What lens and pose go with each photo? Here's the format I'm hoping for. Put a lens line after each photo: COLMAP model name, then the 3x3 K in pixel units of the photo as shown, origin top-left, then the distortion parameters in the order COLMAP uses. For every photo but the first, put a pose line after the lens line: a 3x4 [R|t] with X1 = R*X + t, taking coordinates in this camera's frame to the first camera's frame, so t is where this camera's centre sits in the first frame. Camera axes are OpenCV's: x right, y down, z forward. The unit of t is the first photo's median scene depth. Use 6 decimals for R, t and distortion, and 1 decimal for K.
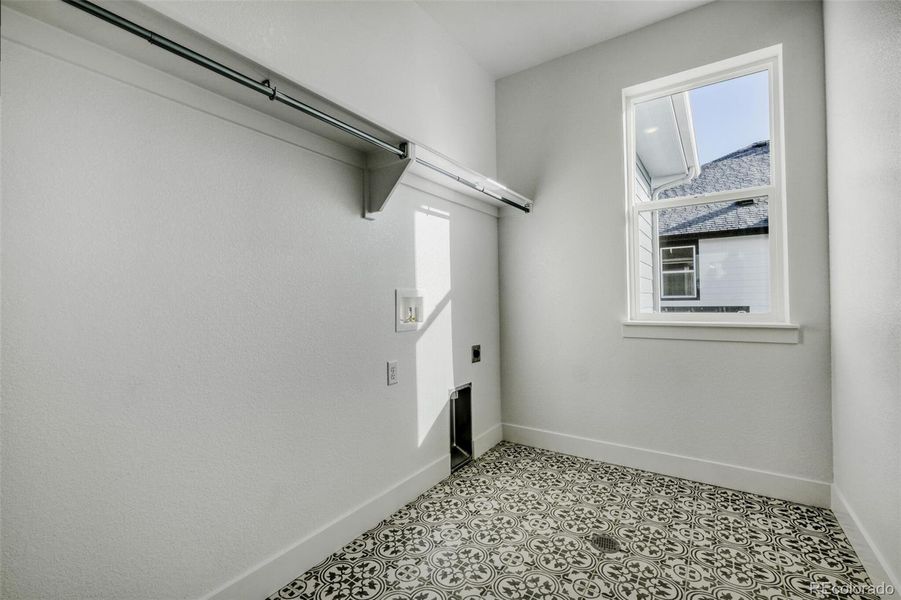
lens RADIAL K [[395.4, 0, 454.8], [0, 395.4, 299.6], [0, 0, 1]] dist [-0.004096, 0.000499]
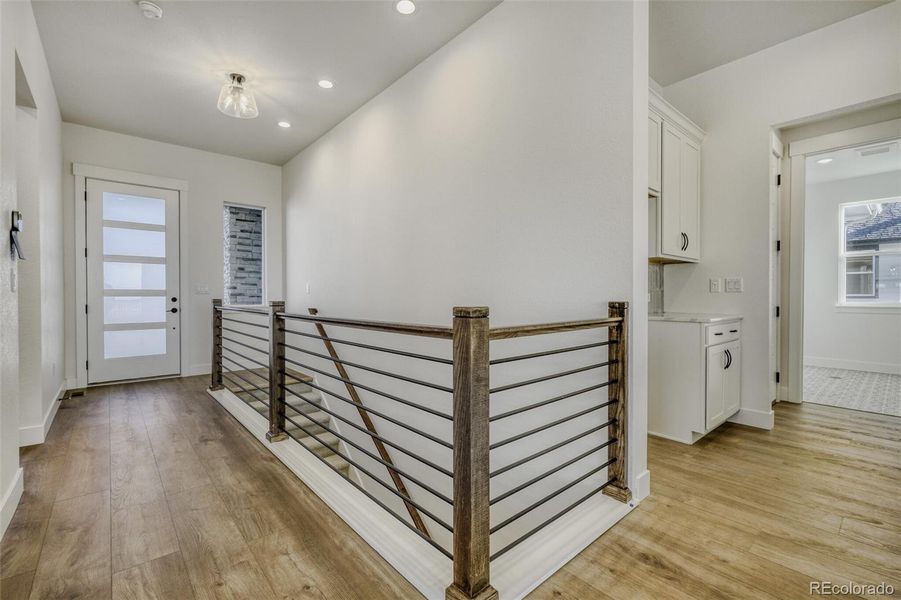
lens RADIAL K [[395.4, 0, 455.2], [0, 395.4, 296.4], [0, 0, 1]] dist [-0.004096, 0.000499]
pose [[0.964629, 0.023304, -0.262578, -0.246030], [-0.019902, 0.999680, 0.015609, 0.002789], [0.262857, -0.009831, 0.964785, -0.396041]]
